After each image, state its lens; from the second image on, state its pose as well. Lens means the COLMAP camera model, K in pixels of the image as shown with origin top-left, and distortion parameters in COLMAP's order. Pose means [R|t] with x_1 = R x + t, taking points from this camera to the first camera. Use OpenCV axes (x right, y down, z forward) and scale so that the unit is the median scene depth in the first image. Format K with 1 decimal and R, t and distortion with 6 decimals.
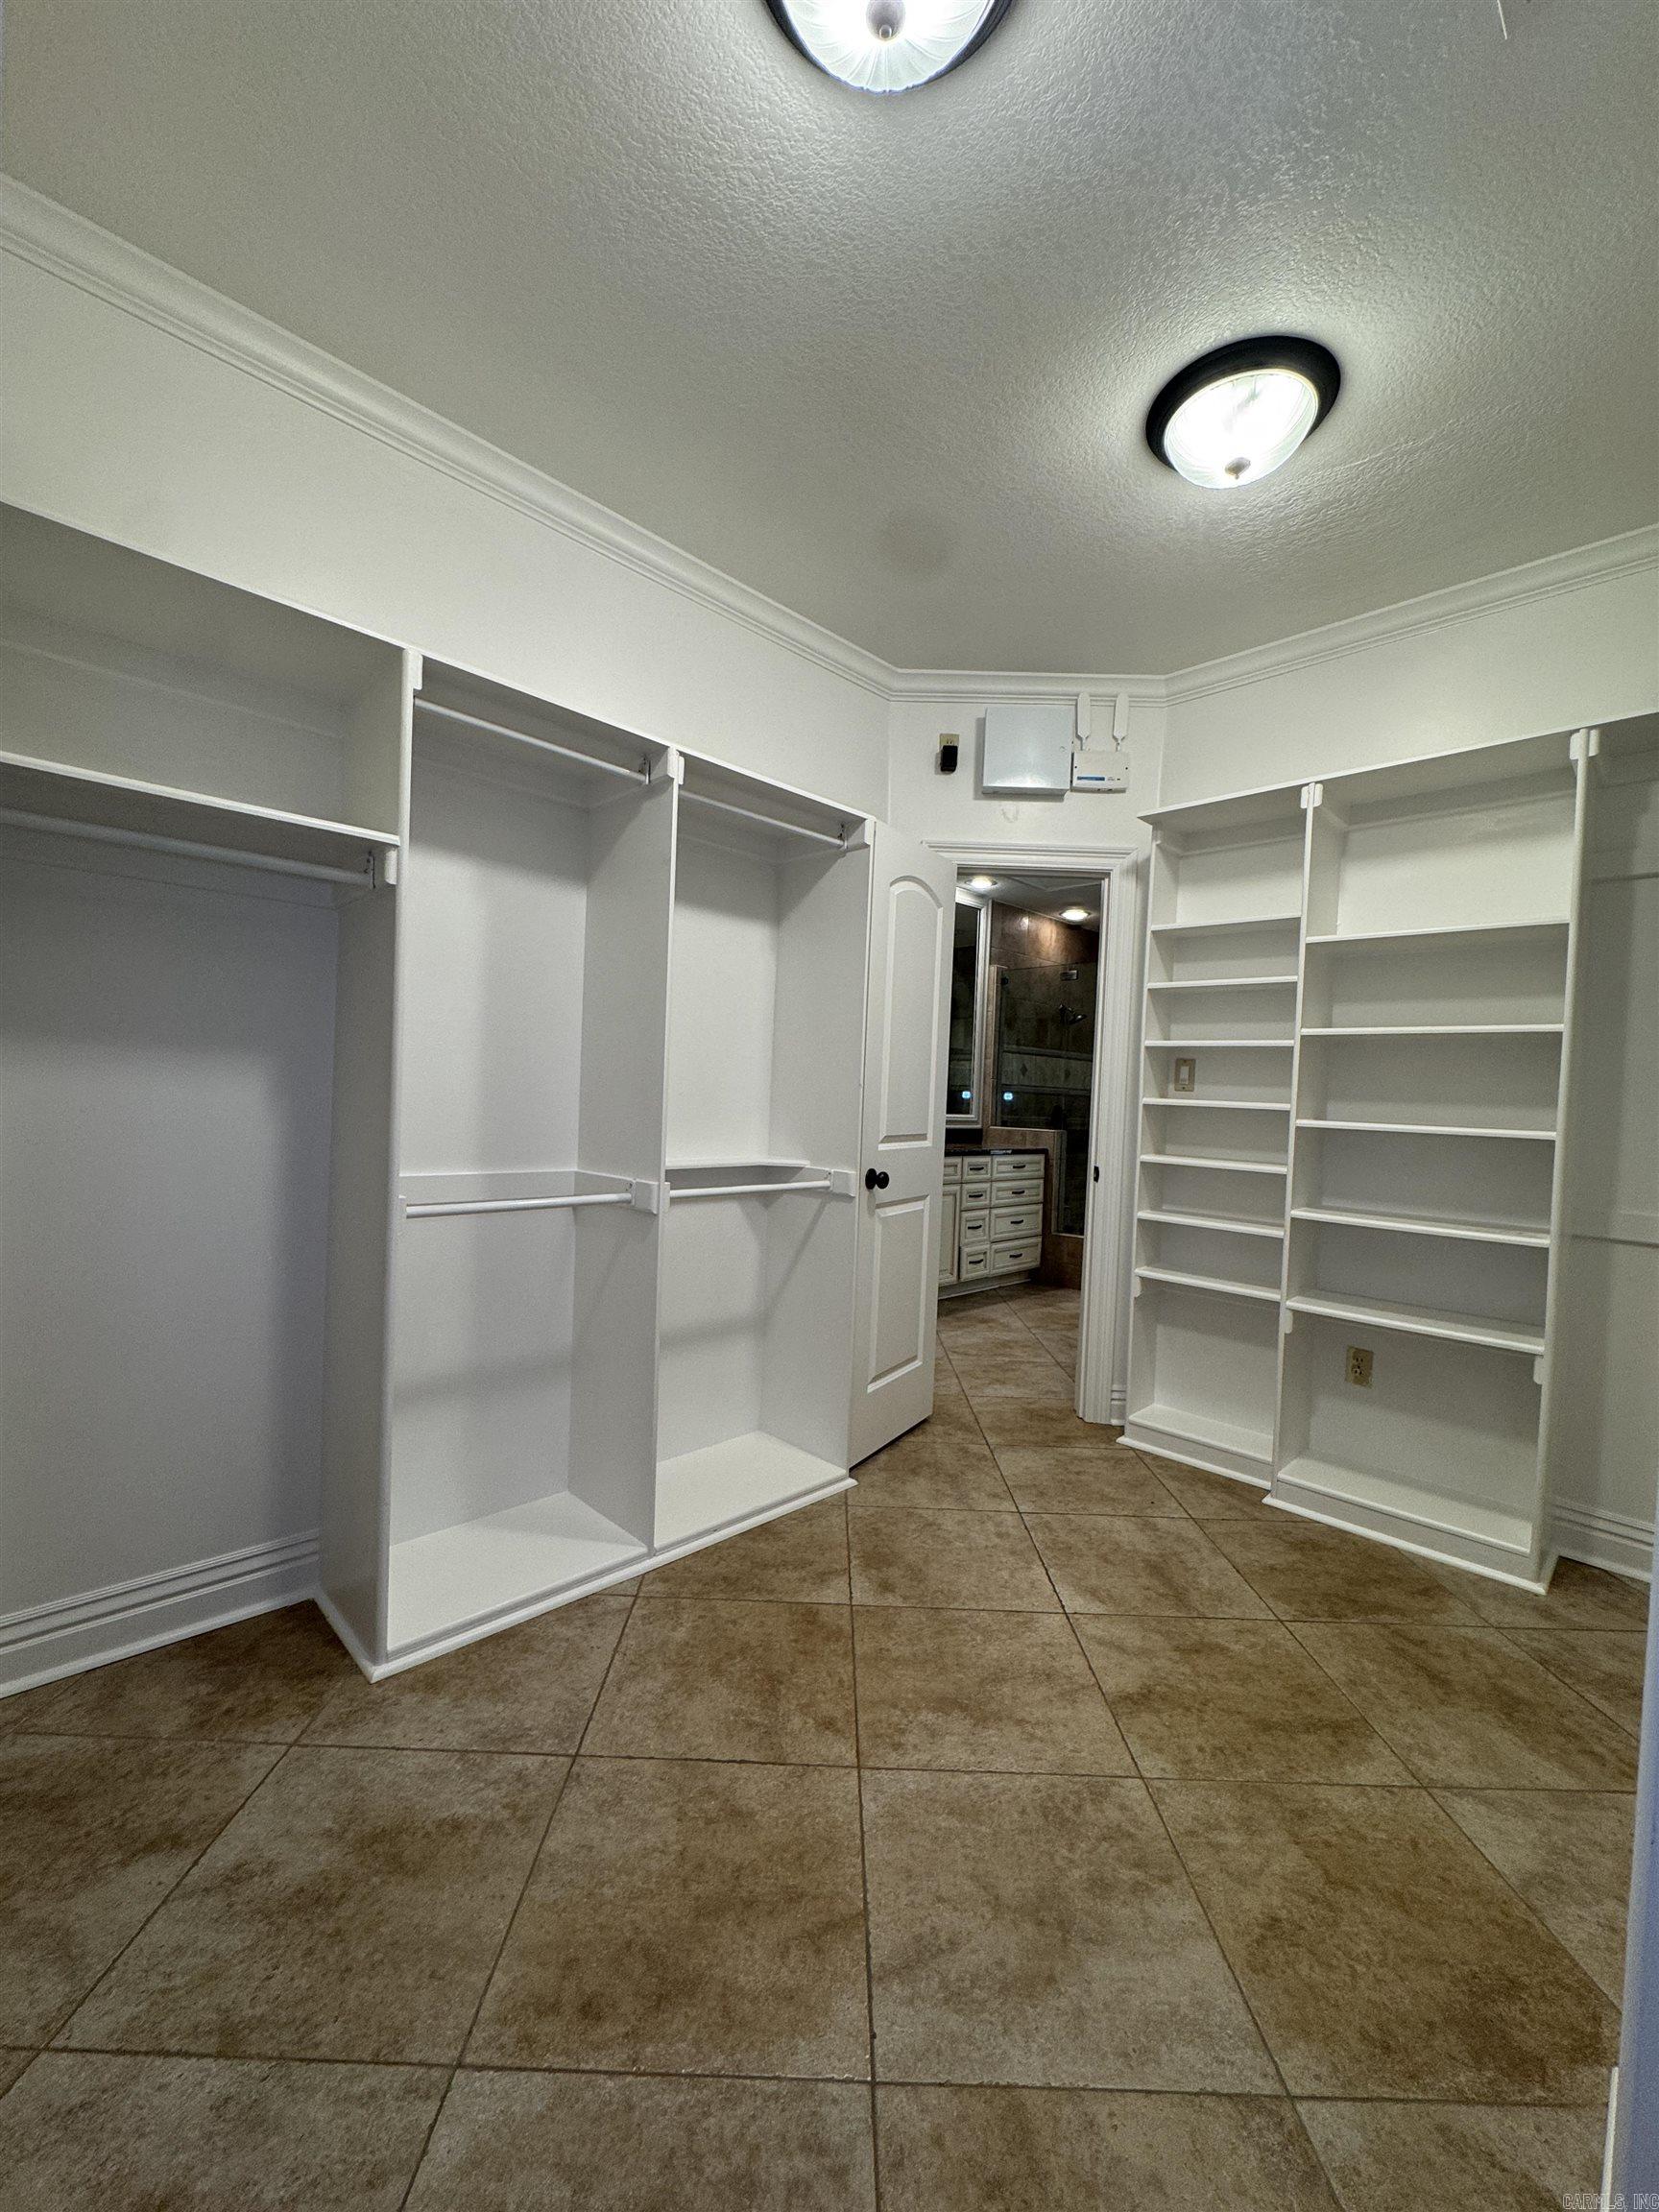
lens RADIAL K [[887.1, 0, 828.9], [0, 887.1, 1108.6], [0, 0, 1]] dist [-0.002399, -0.000208]
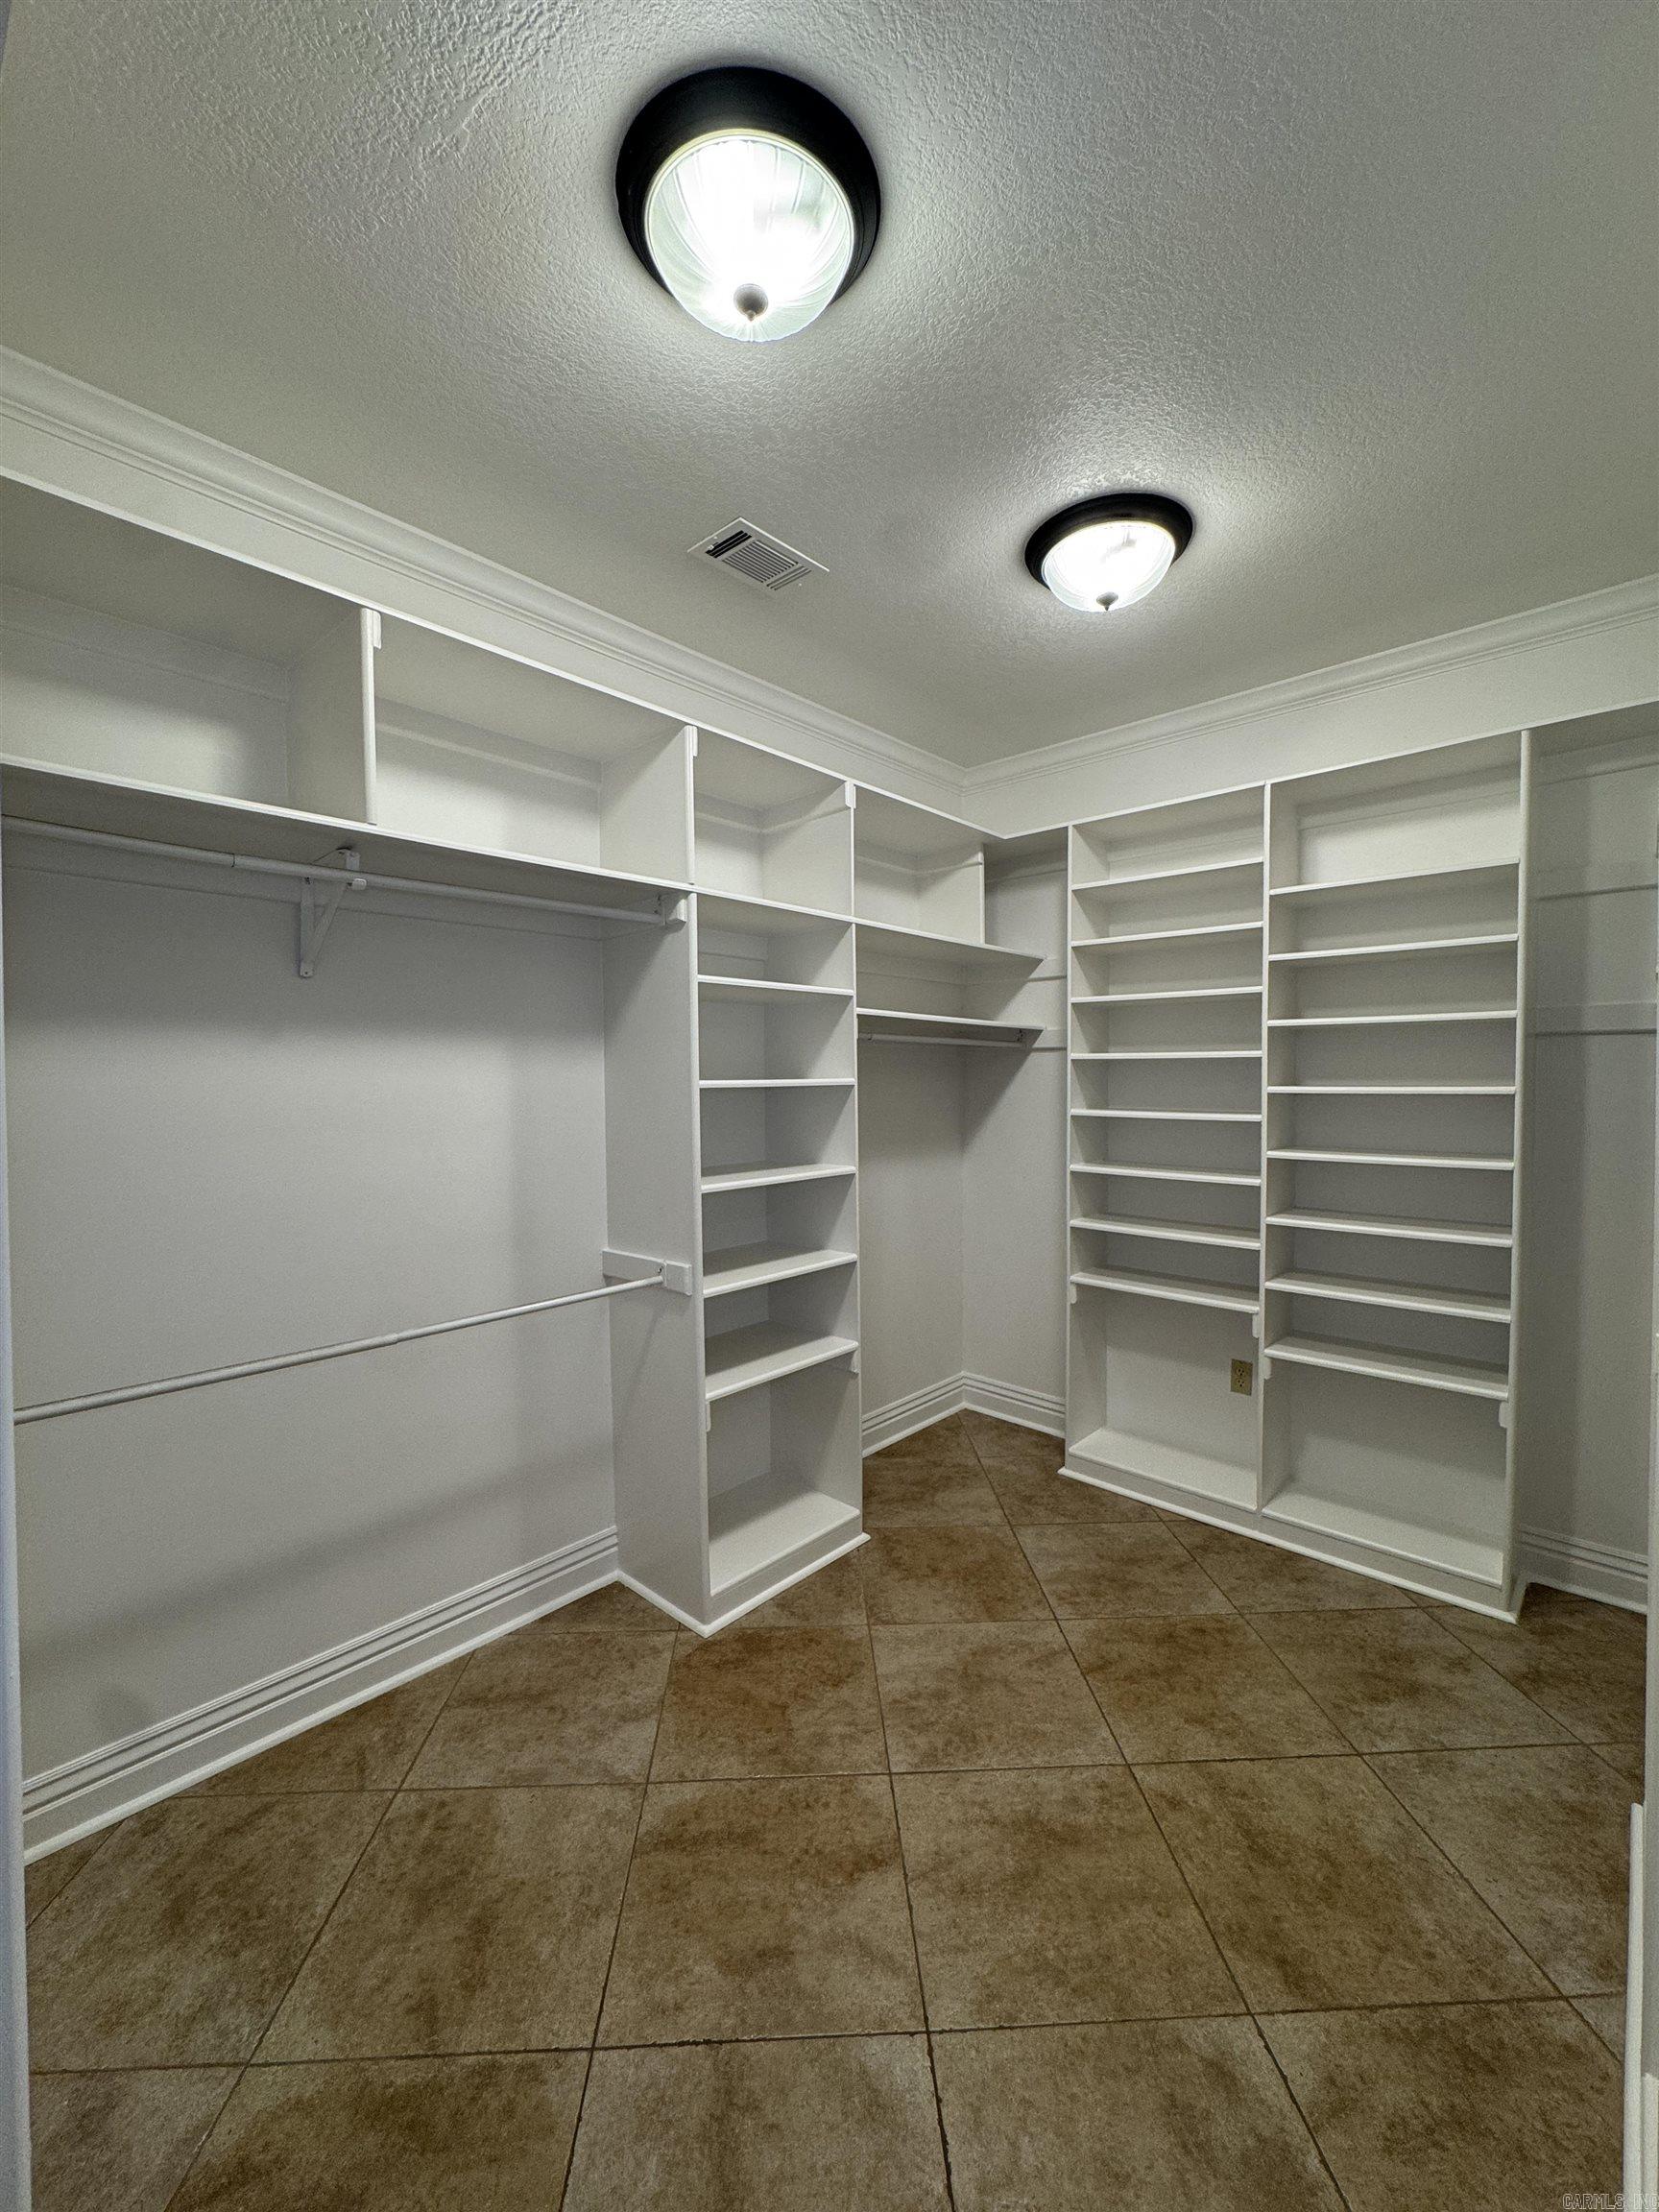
lens RADIAL K [[887.1, 0, 828.9], [0, 887.1, 1108.6], [0, 0, 1]] dist [-0.002399, -0.000208]
pose [[-0.998448, -0.034052, -0.044070, 0.504872], [-0.036153, 0.998202, 0.047801, -0.173770], [0.042363, 0.049320, -0.997884, 2.077042]]
